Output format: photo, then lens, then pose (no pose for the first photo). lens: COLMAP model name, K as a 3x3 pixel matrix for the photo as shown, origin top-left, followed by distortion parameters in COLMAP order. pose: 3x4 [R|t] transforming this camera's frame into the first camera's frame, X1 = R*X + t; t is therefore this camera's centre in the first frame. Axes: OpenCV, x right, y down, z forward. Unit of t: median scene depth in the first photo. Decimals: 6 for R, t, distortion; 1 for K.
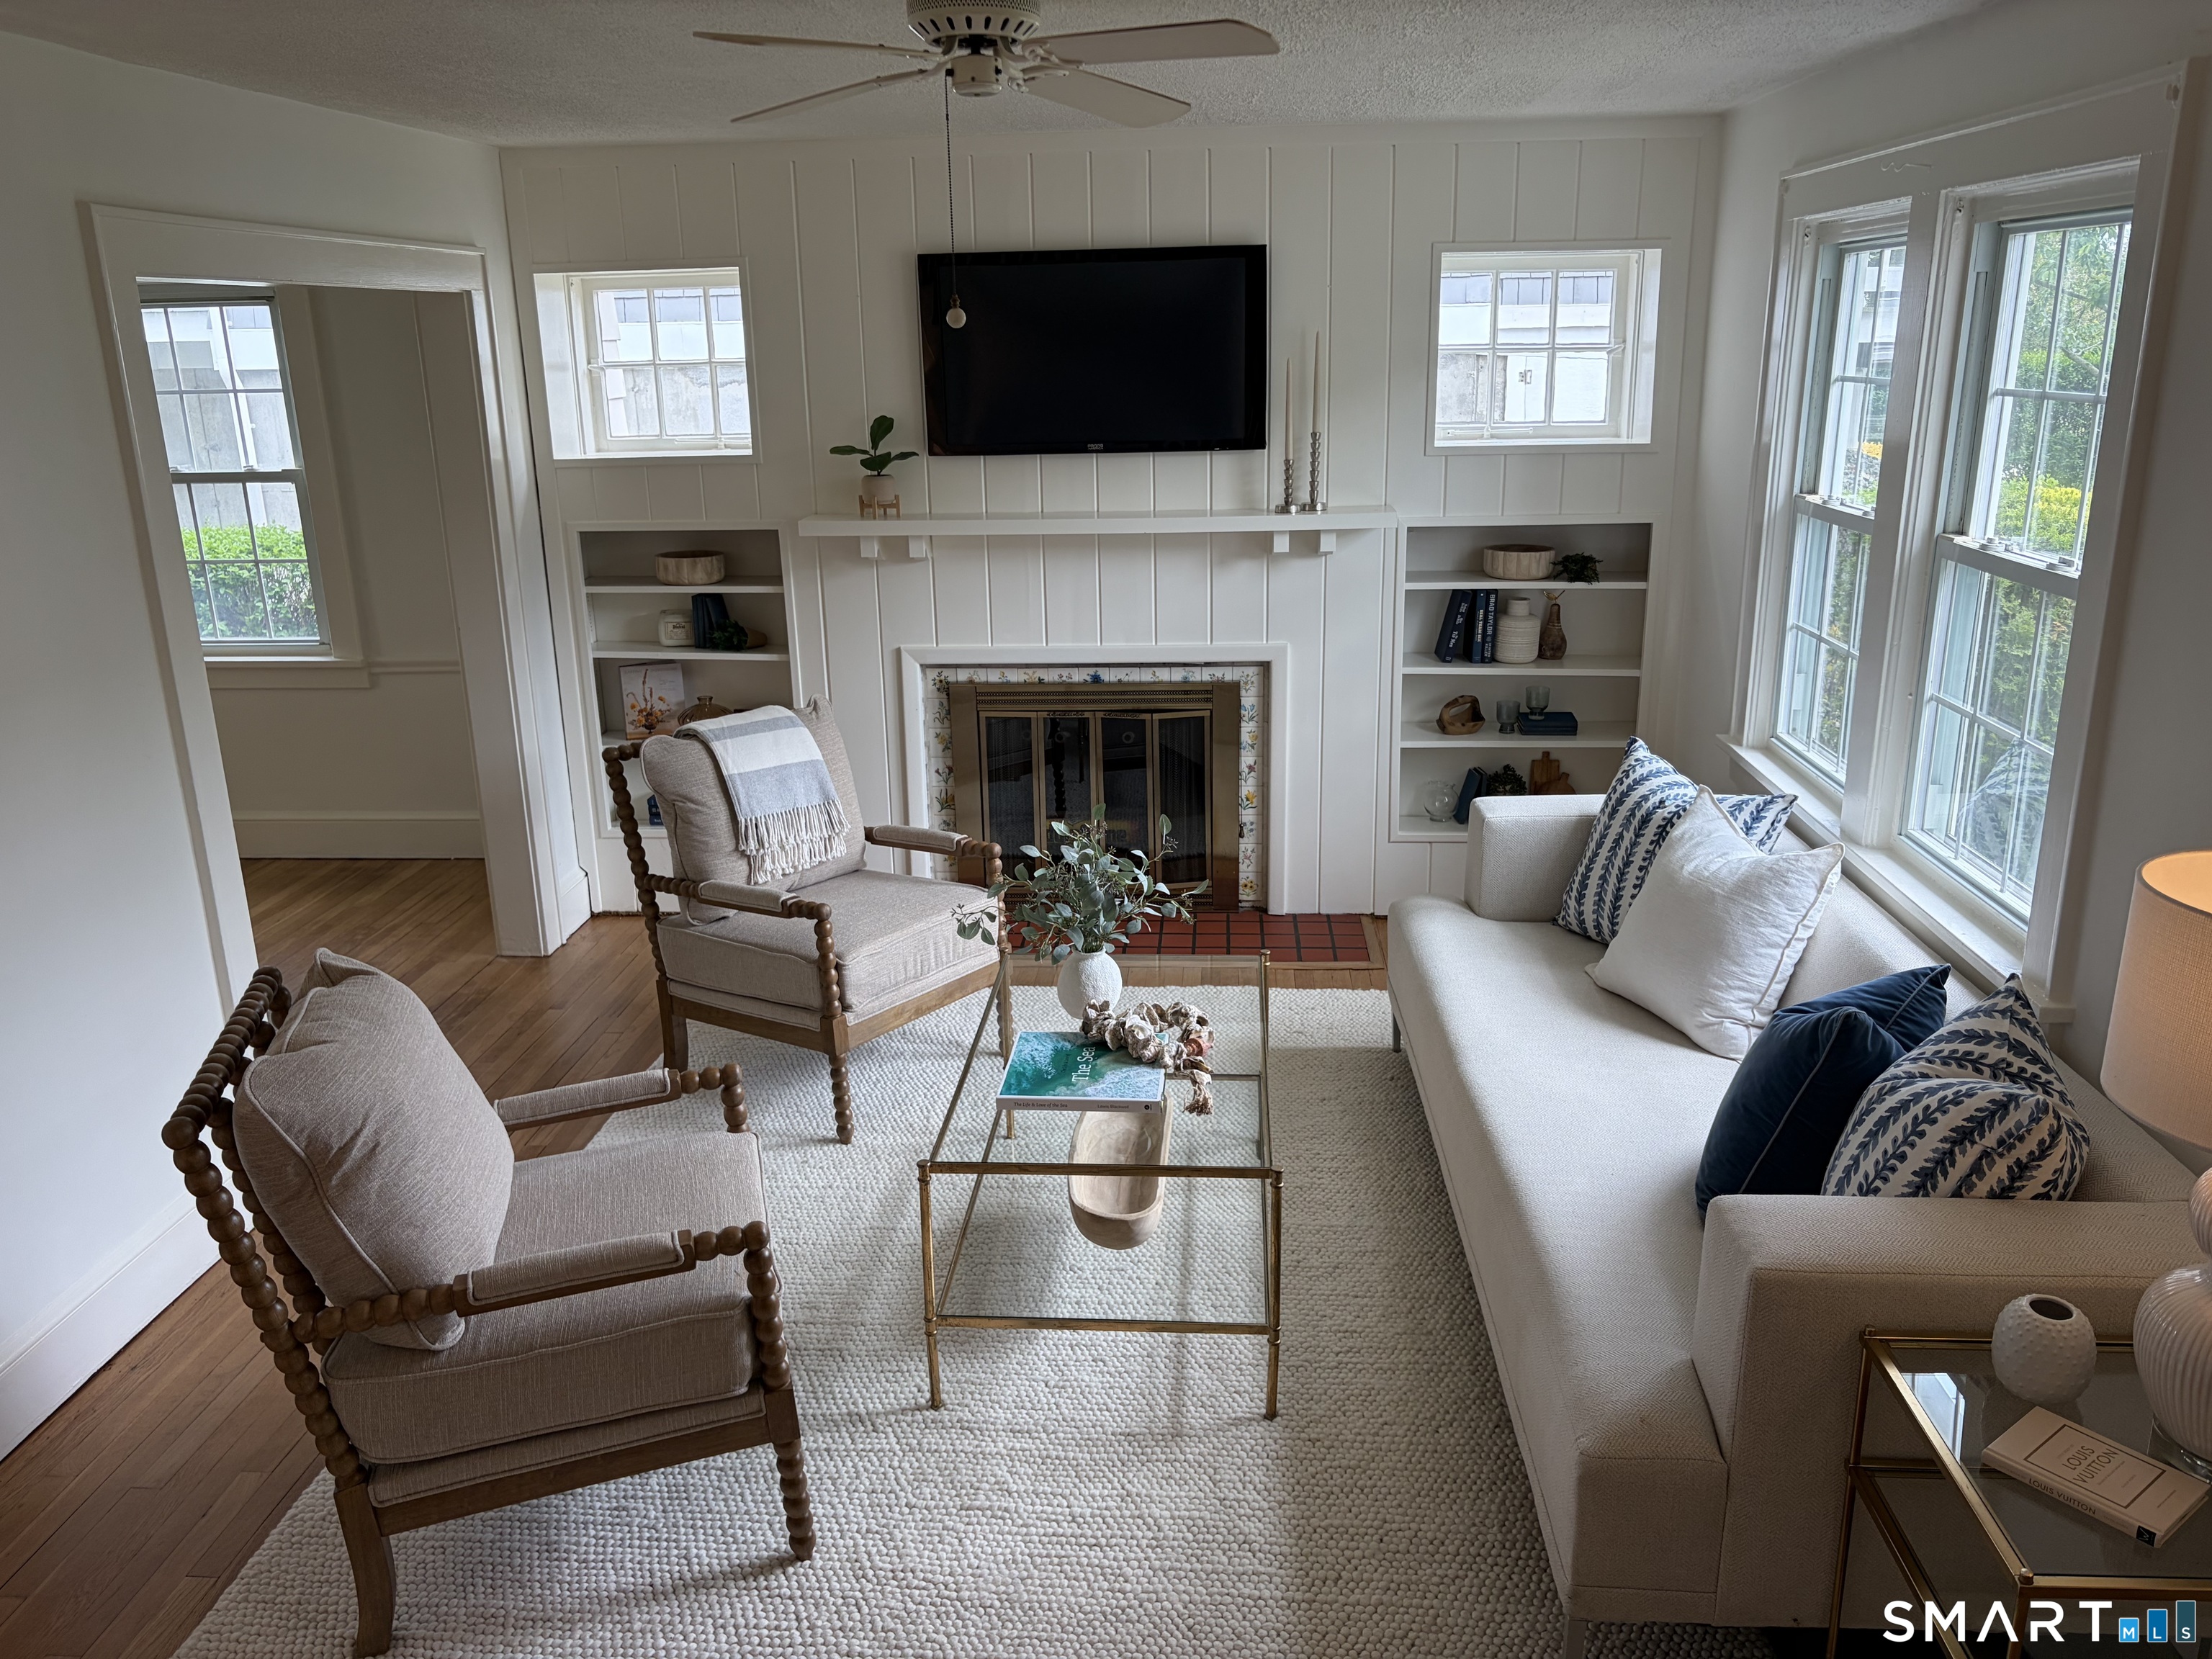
lens RADIAL K [[1671.1, 0, 1112.3], [0, 1671.1, 825.7], [0, 0, 1]] dist [0.032617, -0.025304]
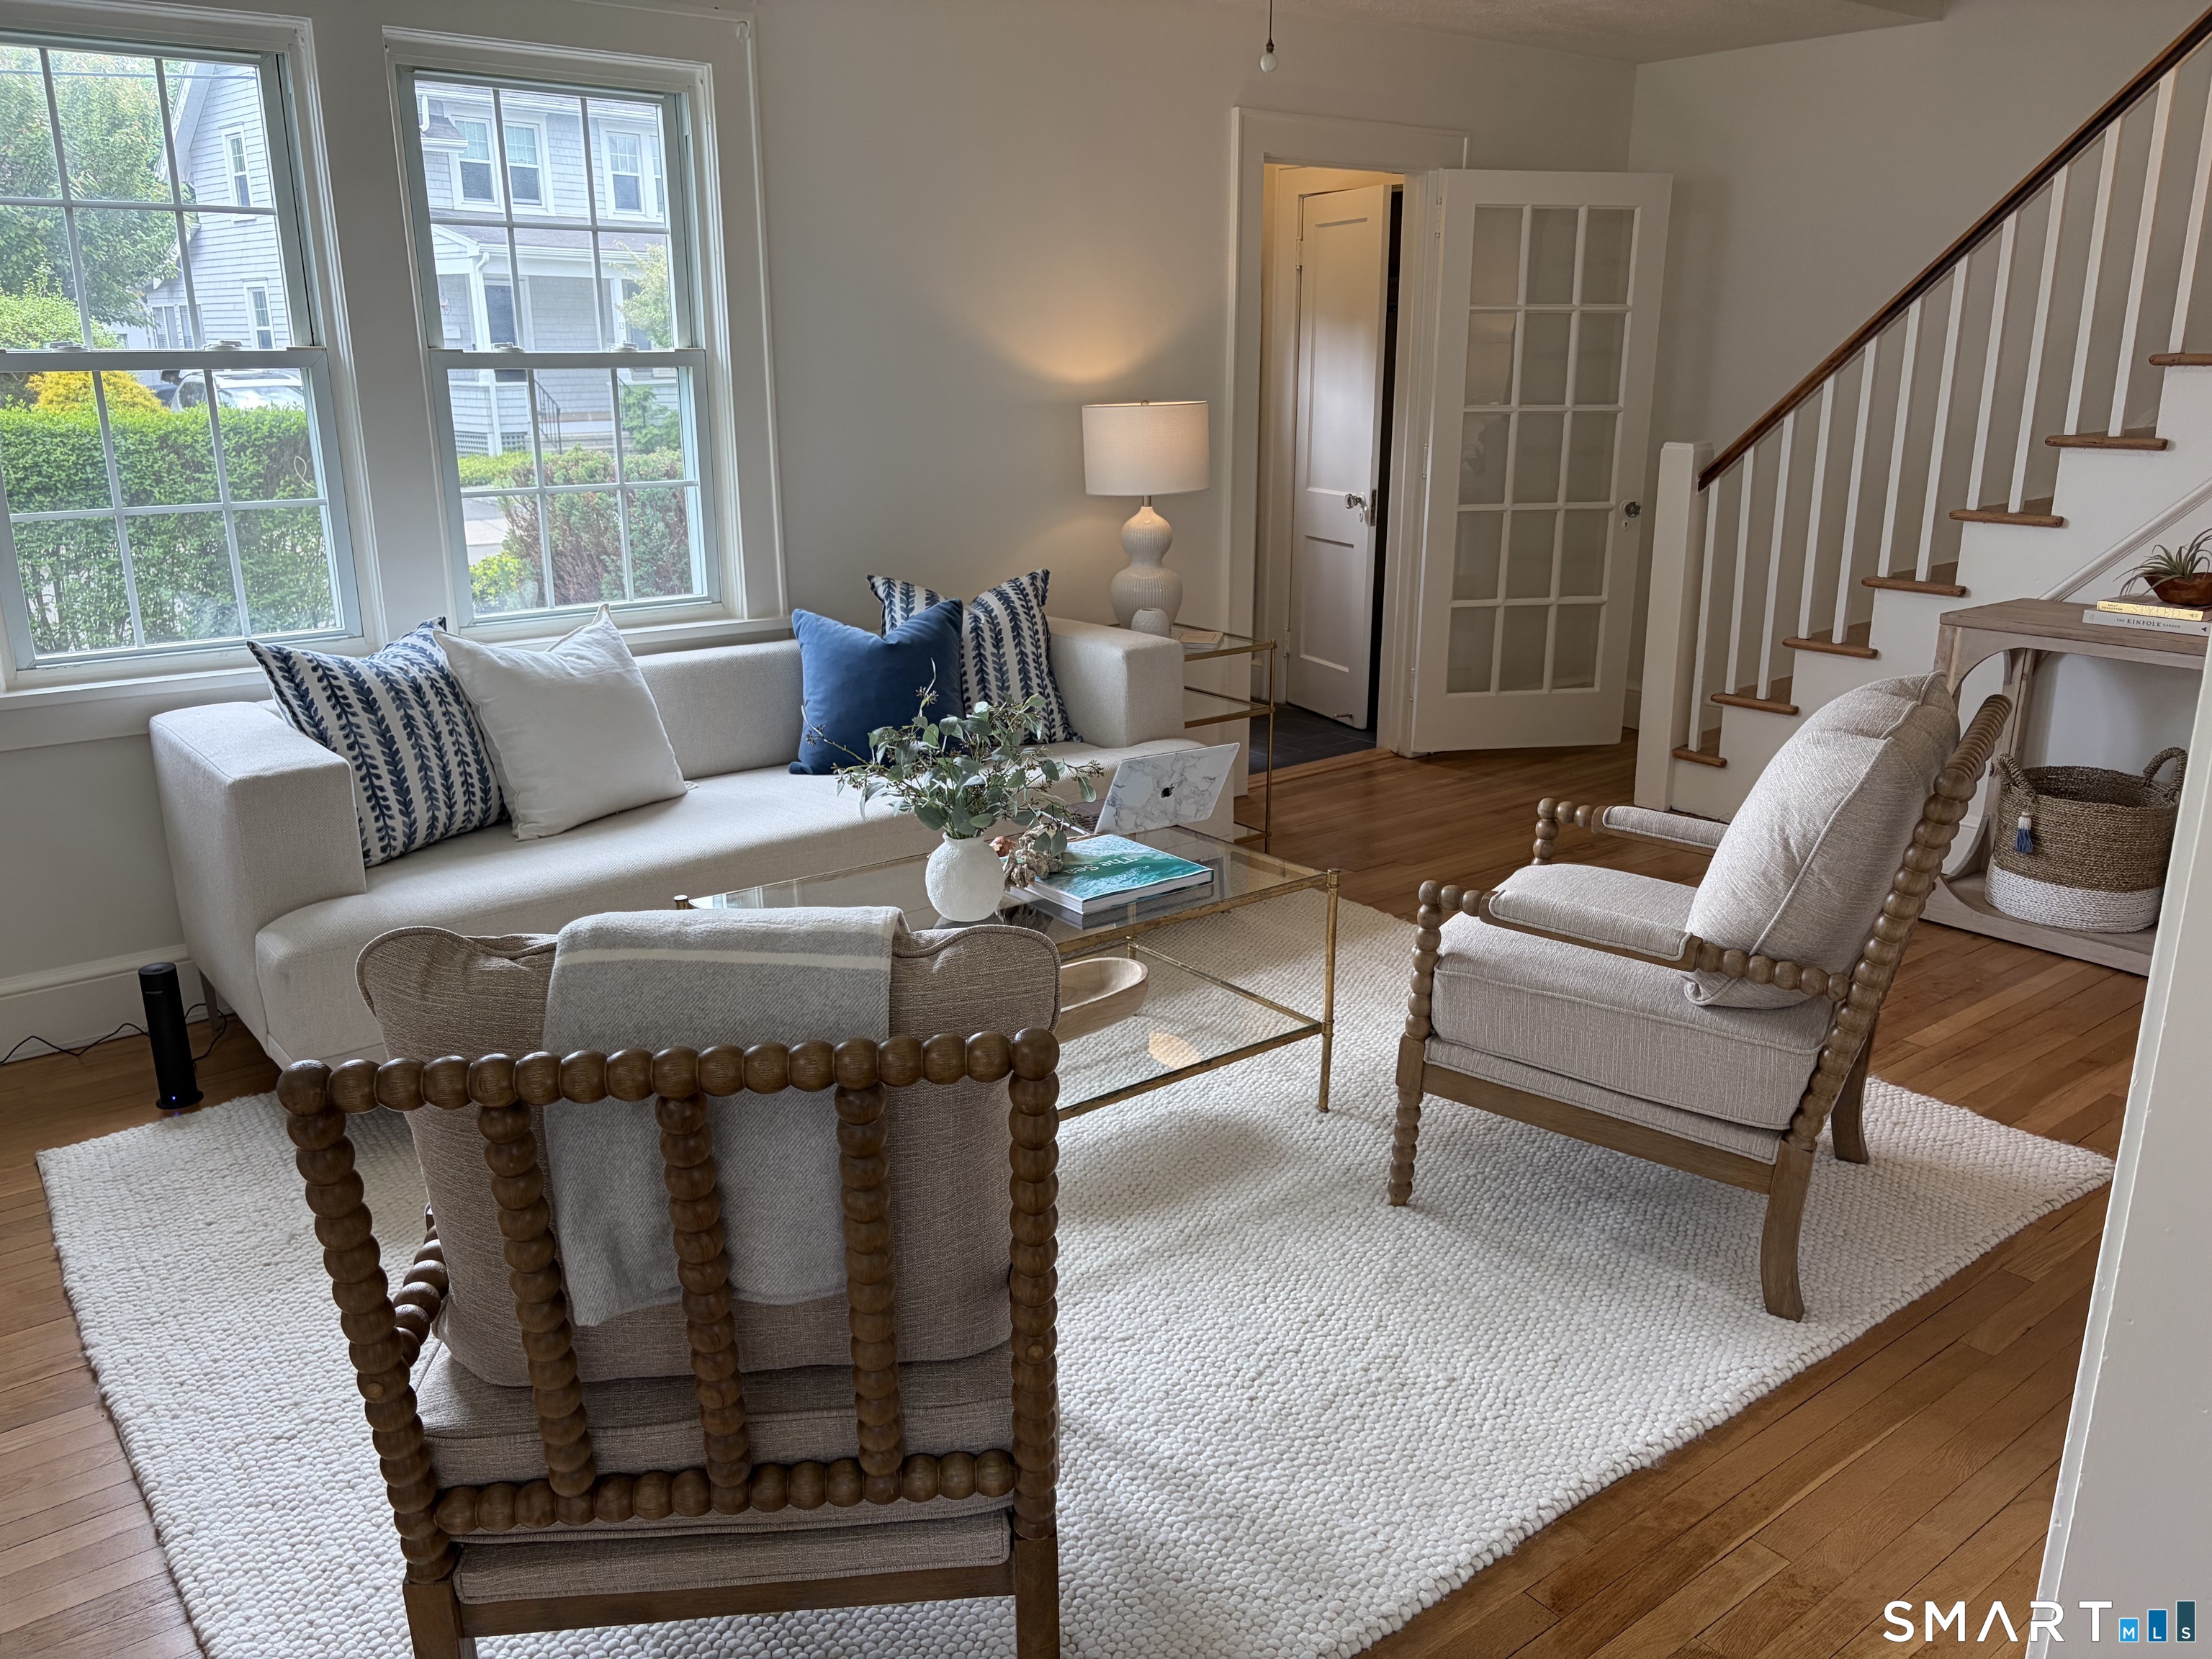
lens RADIAL K [[1671.1, 0, 1096.4], [0, 1671.1, 824.2], [0, 0, 1]] dist [0.032617, -0.025304]
pose [[-0.666852, -0.180874, 0.722906, -0.547307], [0.225491, 0.875639, 0.427095, -0.224484], [-0.710255, 0.447818, -0.543136, 1.169721]]
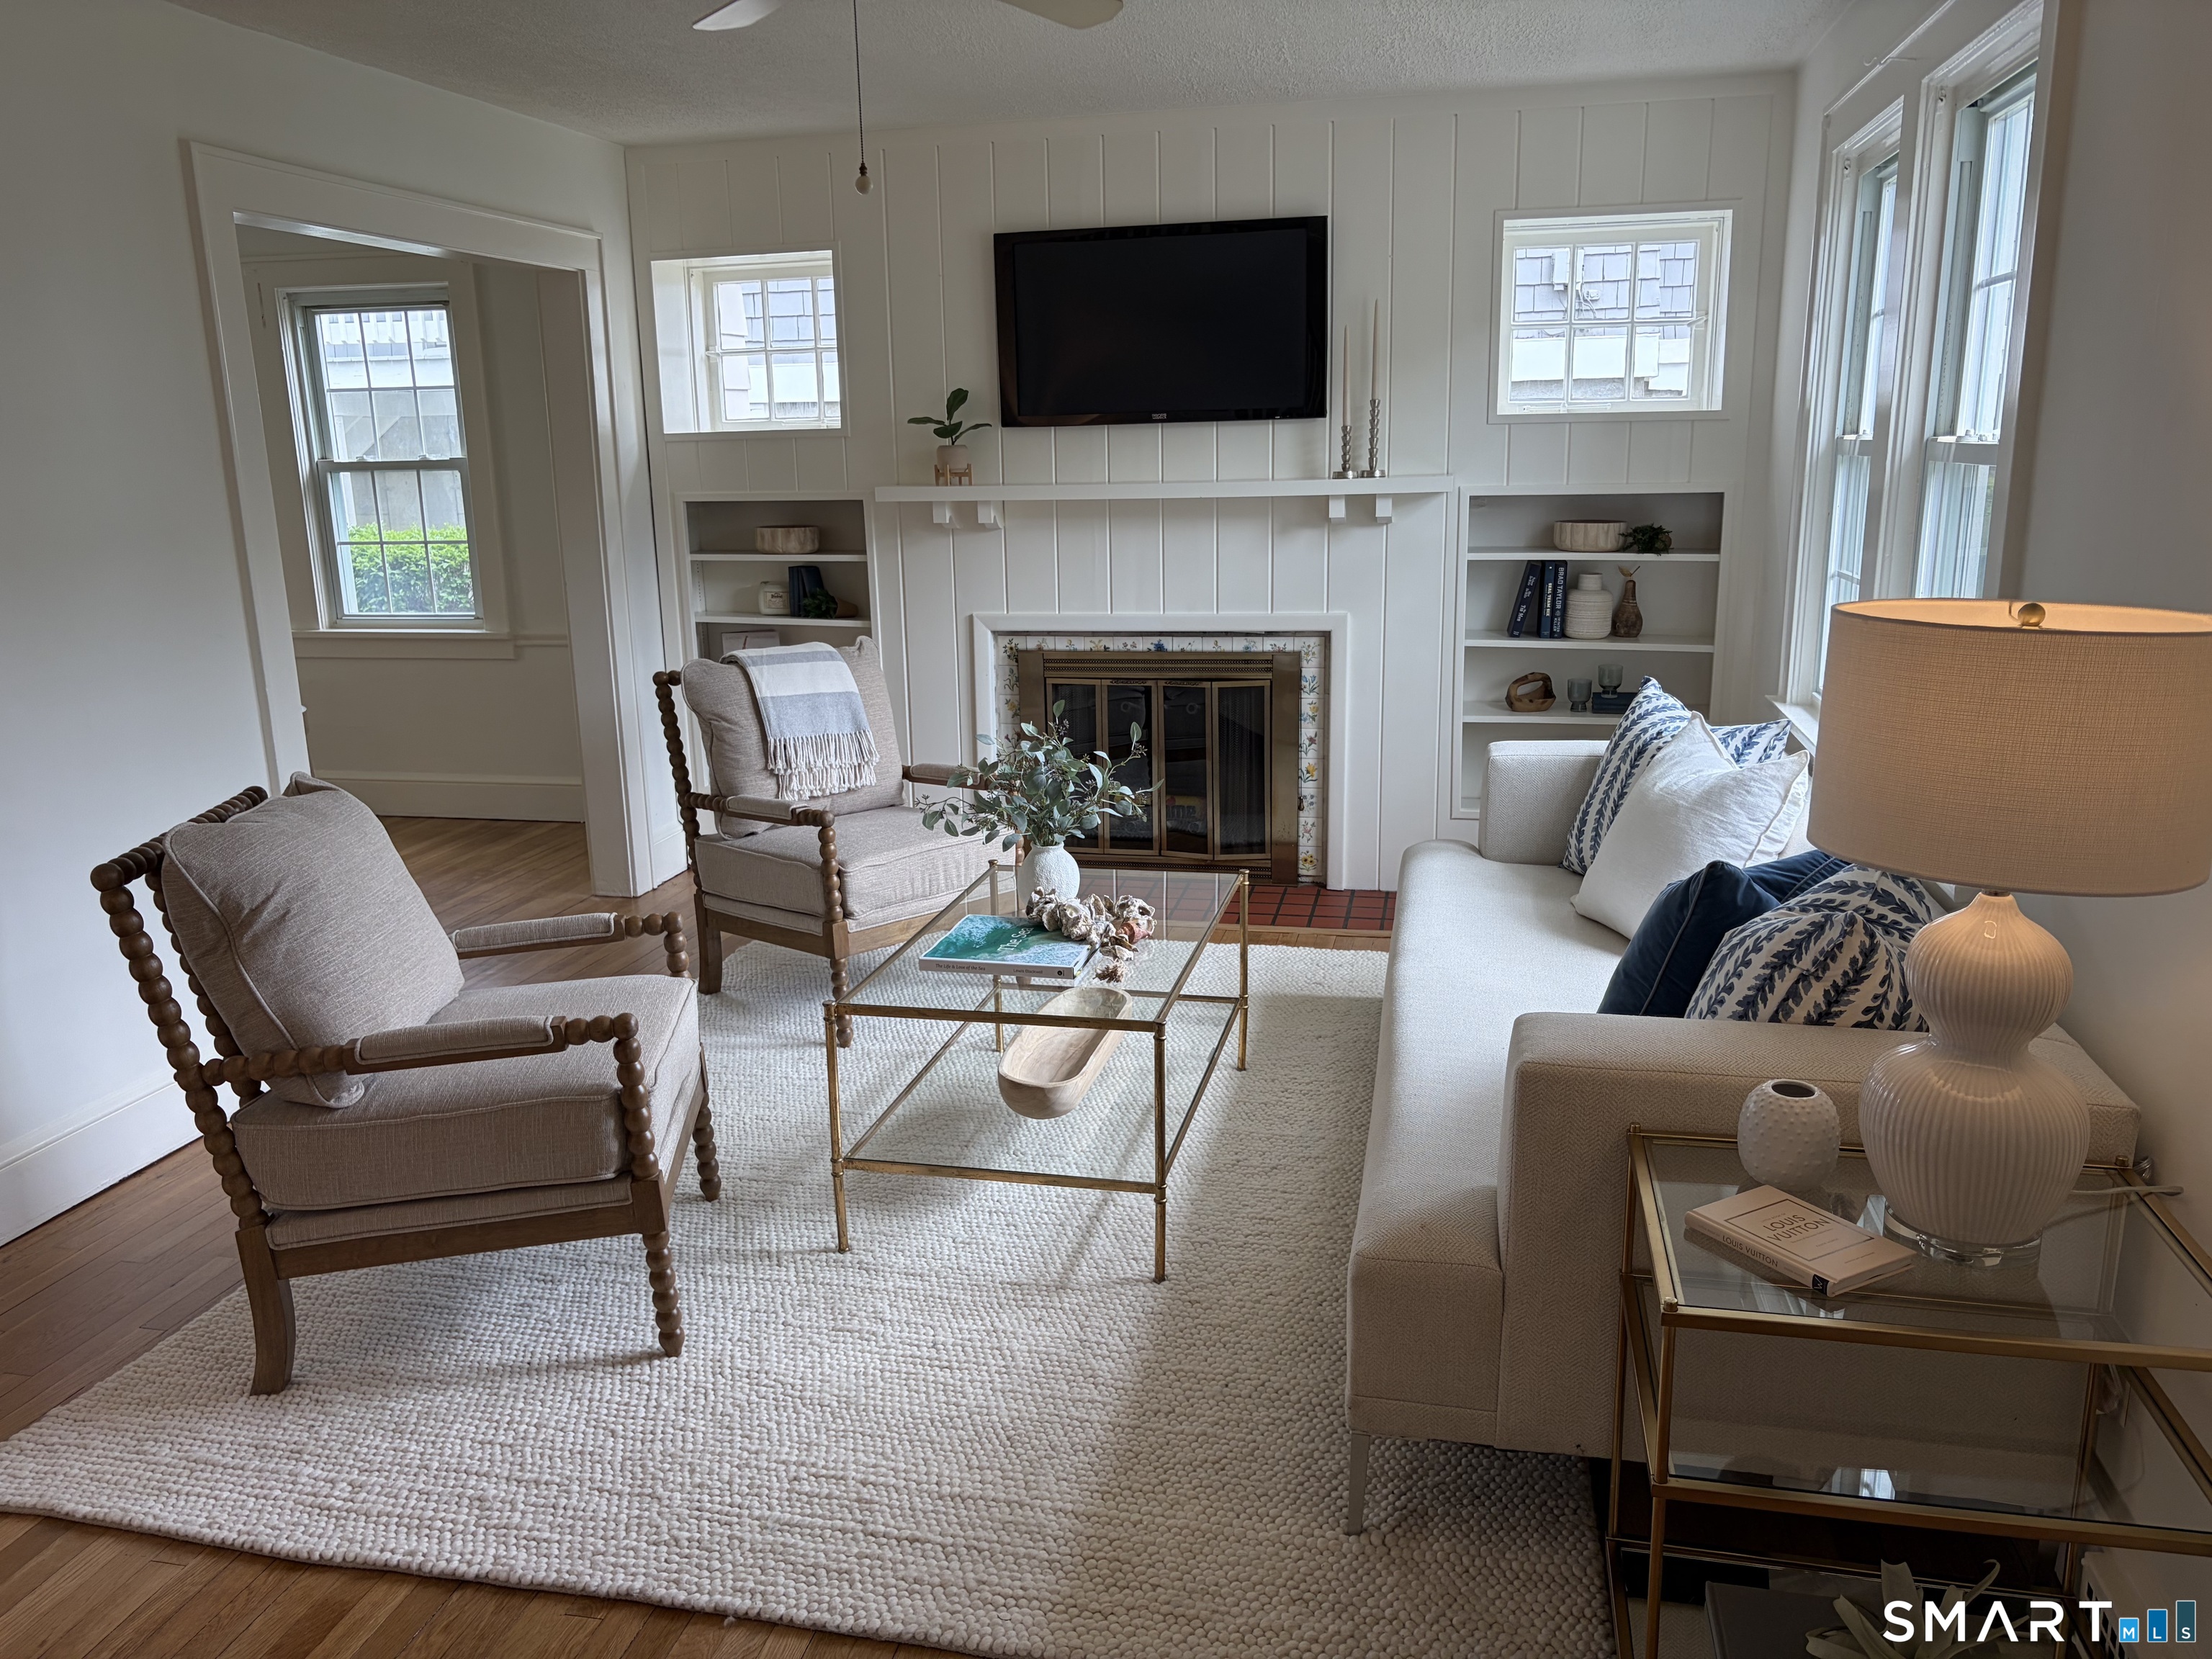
lens RADIAL K [[1671.1, 0, 1097.2], [0, 1671.1, 829.5], [0, 0, 1]] dist [0.032617, -0.025304]
pose [[0.987850, 0.034526, -0.151524, 0.143391], [-0.042204, 0.997967, -0.047749, 0.094495], [0.149568, 0.053563, 0.987300, -0.006302]]
